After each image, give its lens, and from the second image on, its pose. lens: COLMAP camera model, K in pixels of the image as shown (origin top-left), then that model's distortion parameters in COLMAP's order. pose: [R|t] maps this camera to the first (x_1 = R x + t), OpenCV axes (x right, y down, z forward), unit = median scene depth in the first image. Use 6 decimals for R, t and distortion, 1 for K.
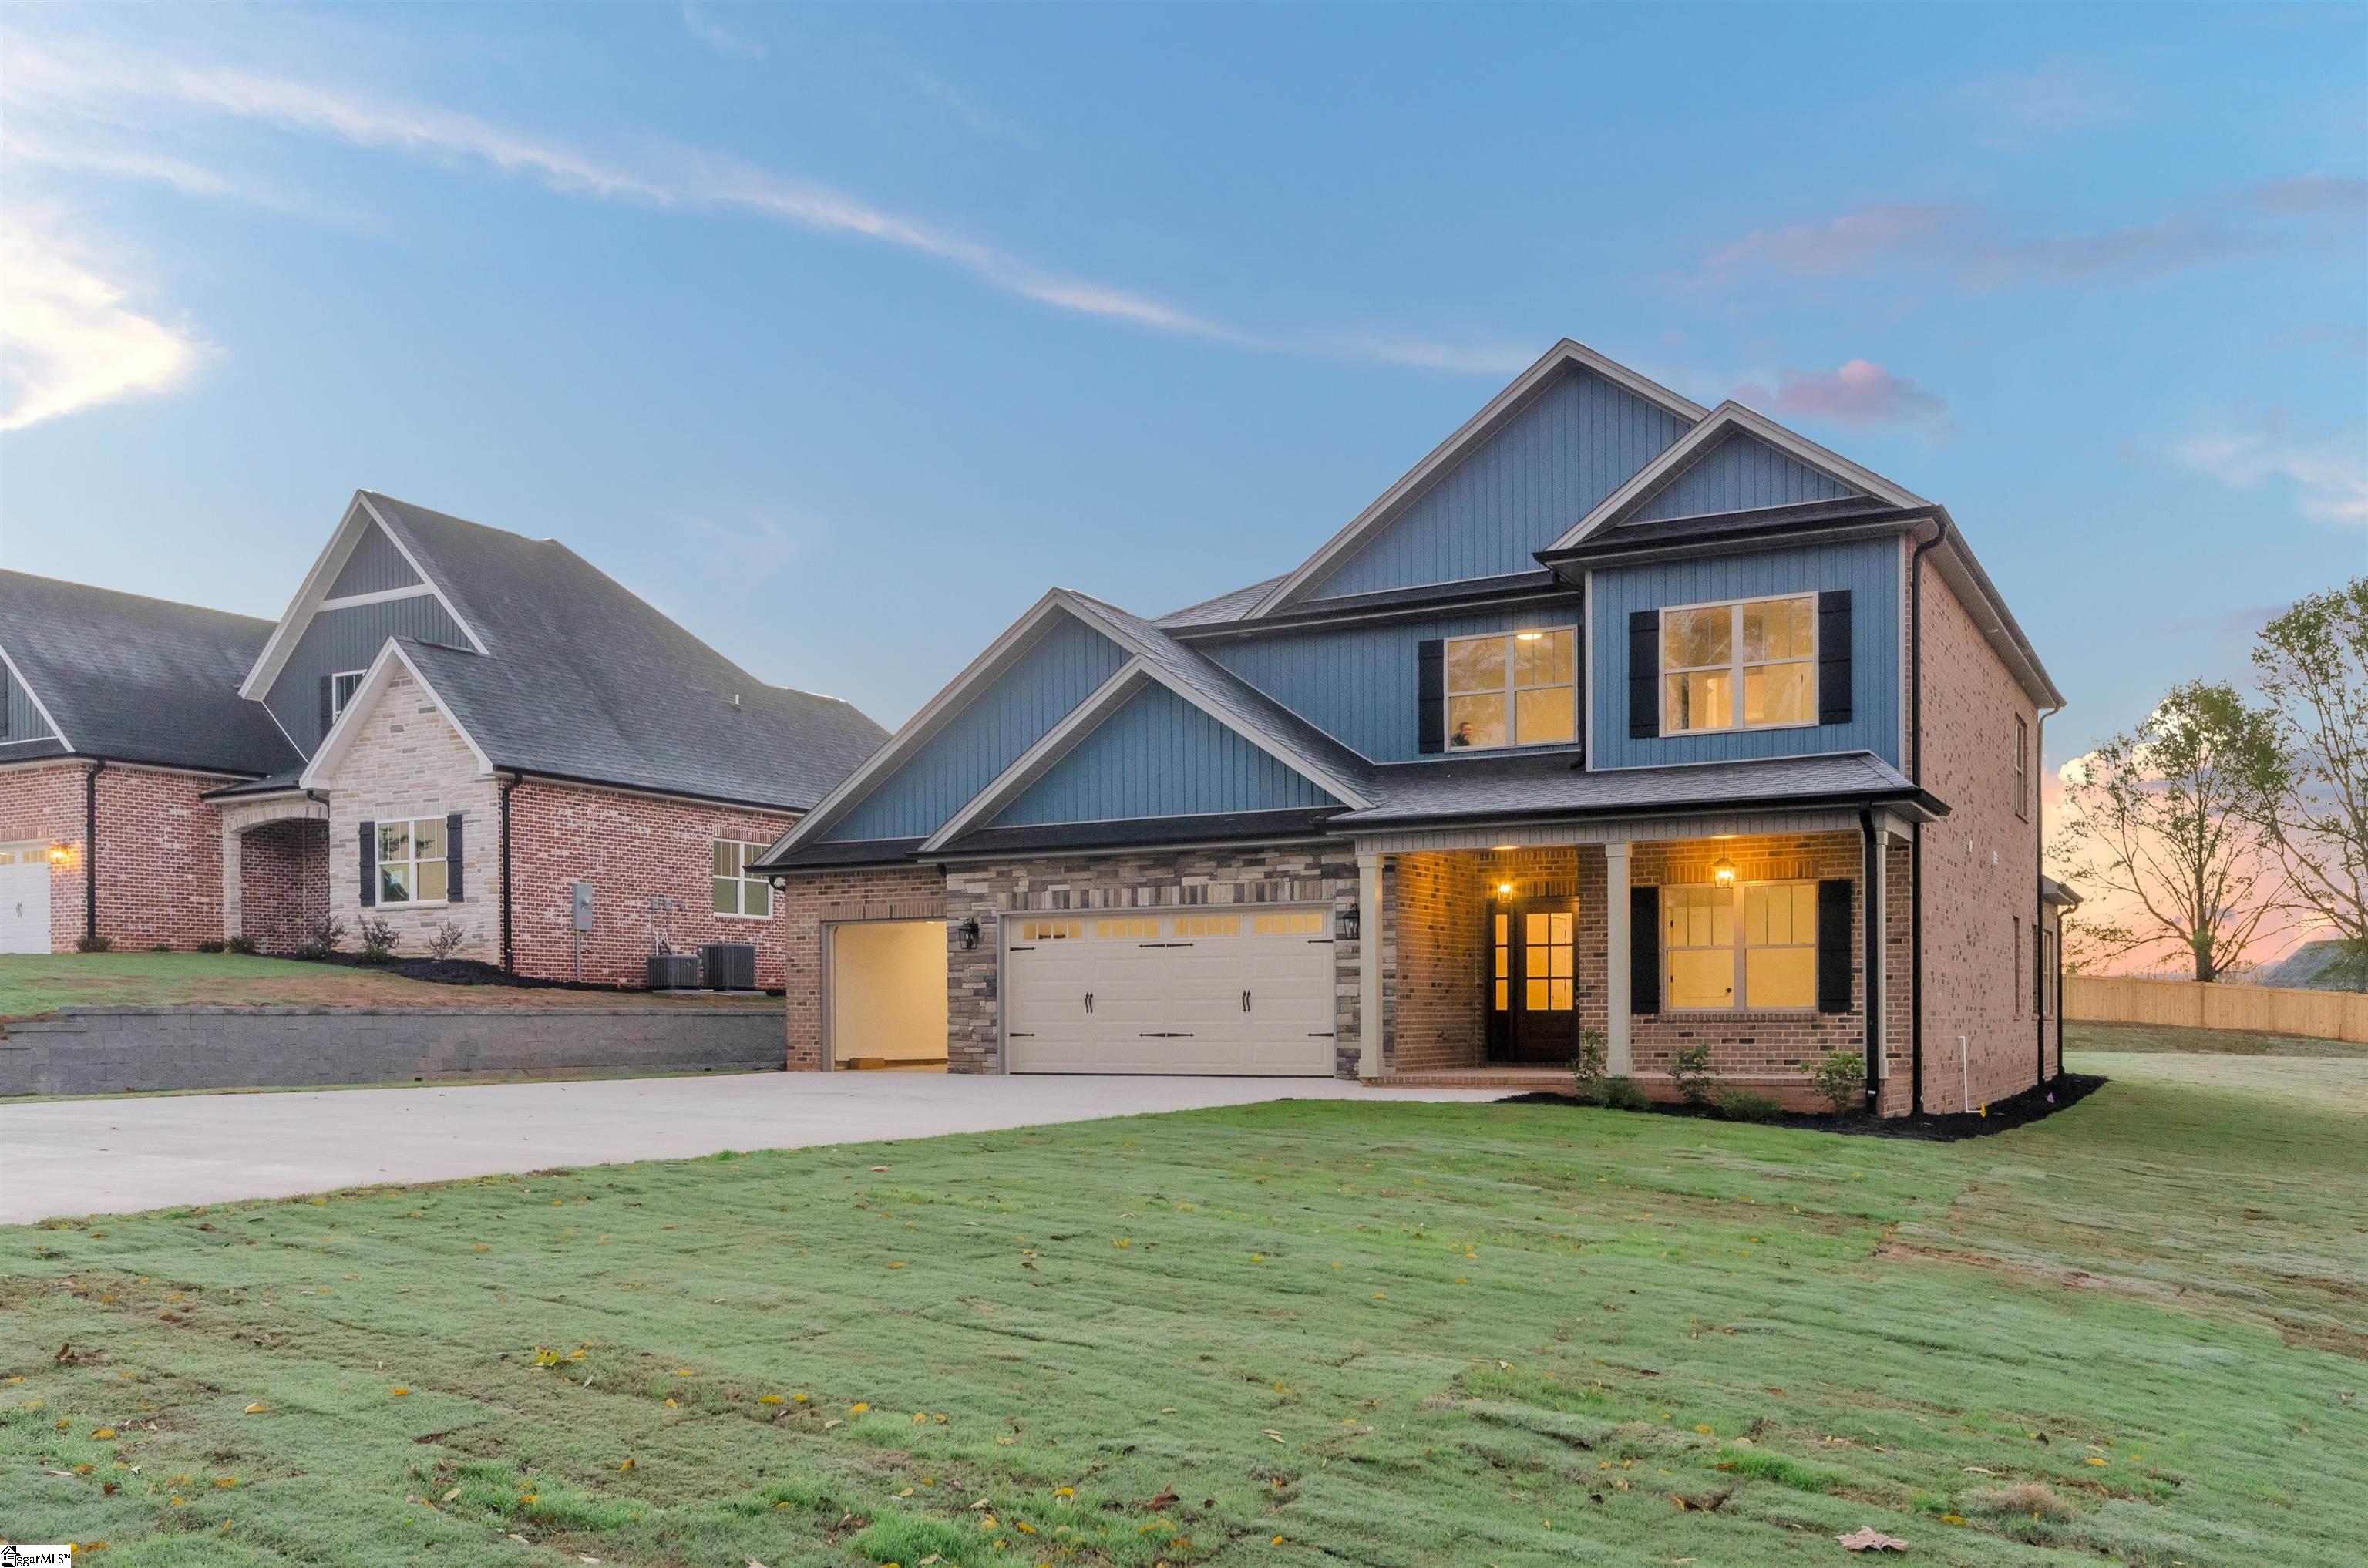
lens RADIAL K [[2018.7, 0, 1184.7], [0, 2018.7, 888.9], [0, 0, 1]] dist [0.002542, -0.004045]
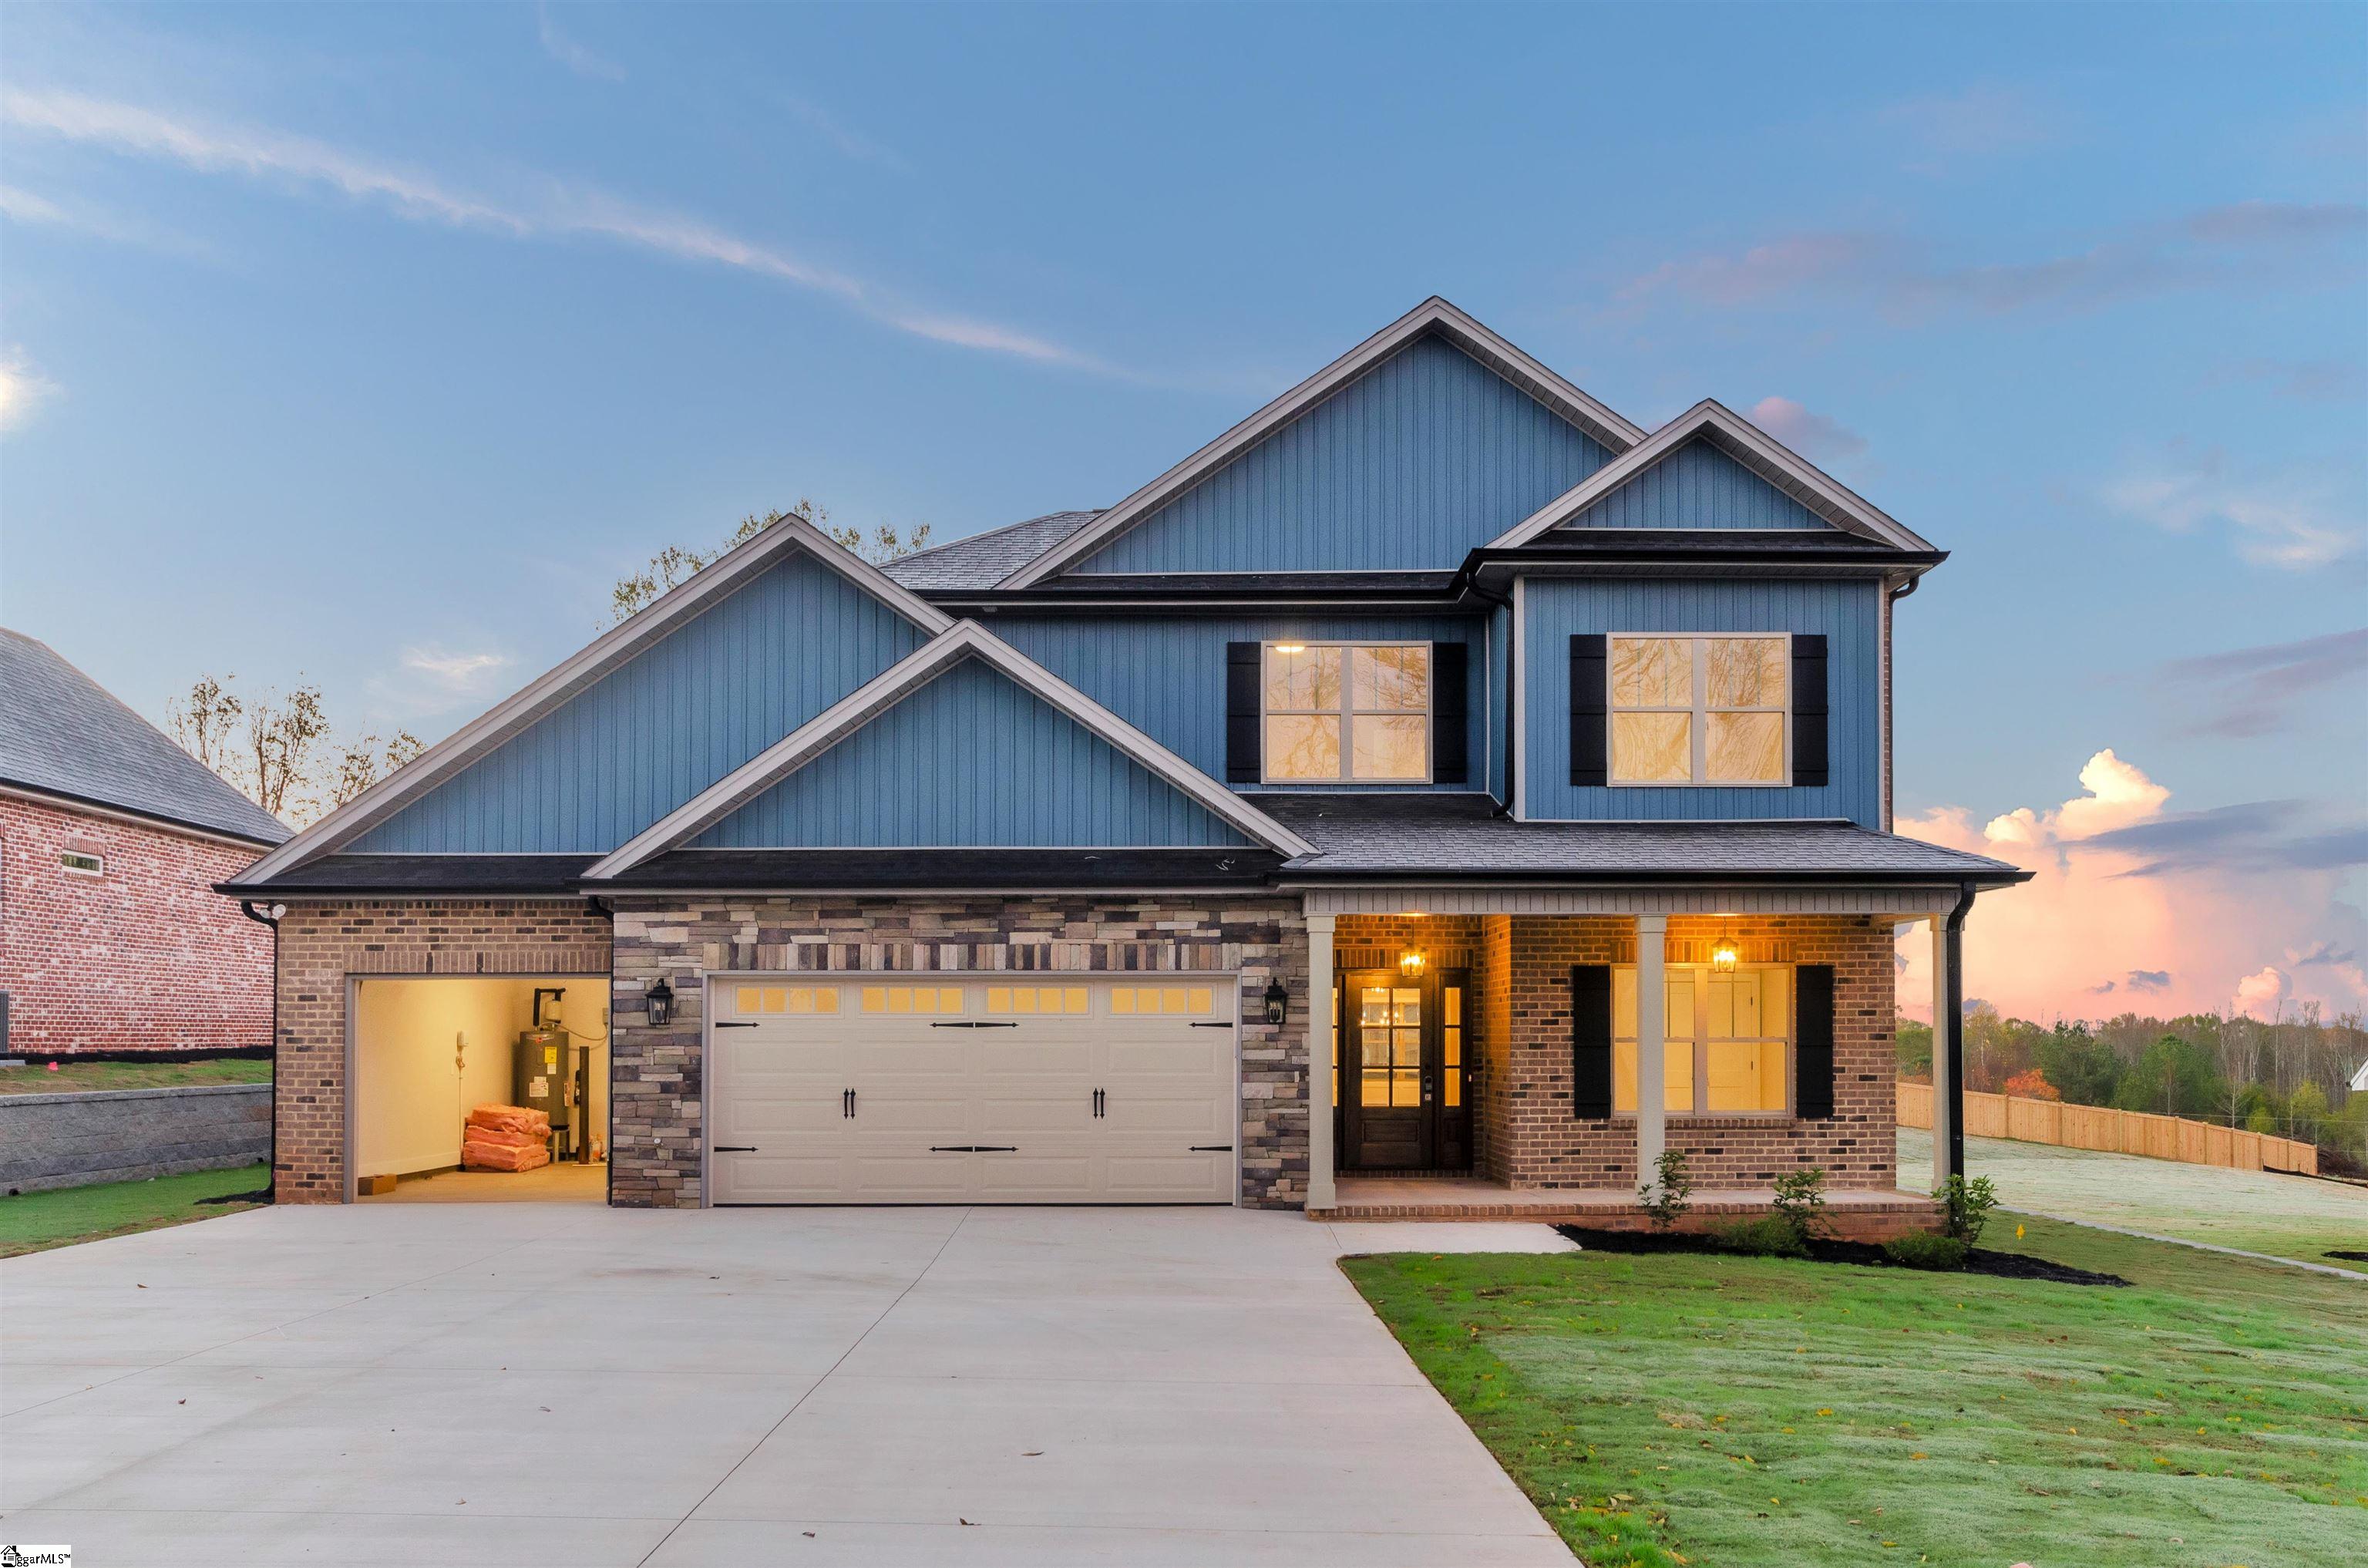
lens RADIAL K [[2018.7, 0, 1184.7], [0, 2018.7, 888.9], [0, 0, 1]] dist [0.002542, -0.004045]
pose [[0.867231, 0.040772, 0.496233, -0.310860], [-0.035766, 0.999168, -0.019589, -0.009477], [-0.496619, -0.000760, 0.867968, 0.339787]]
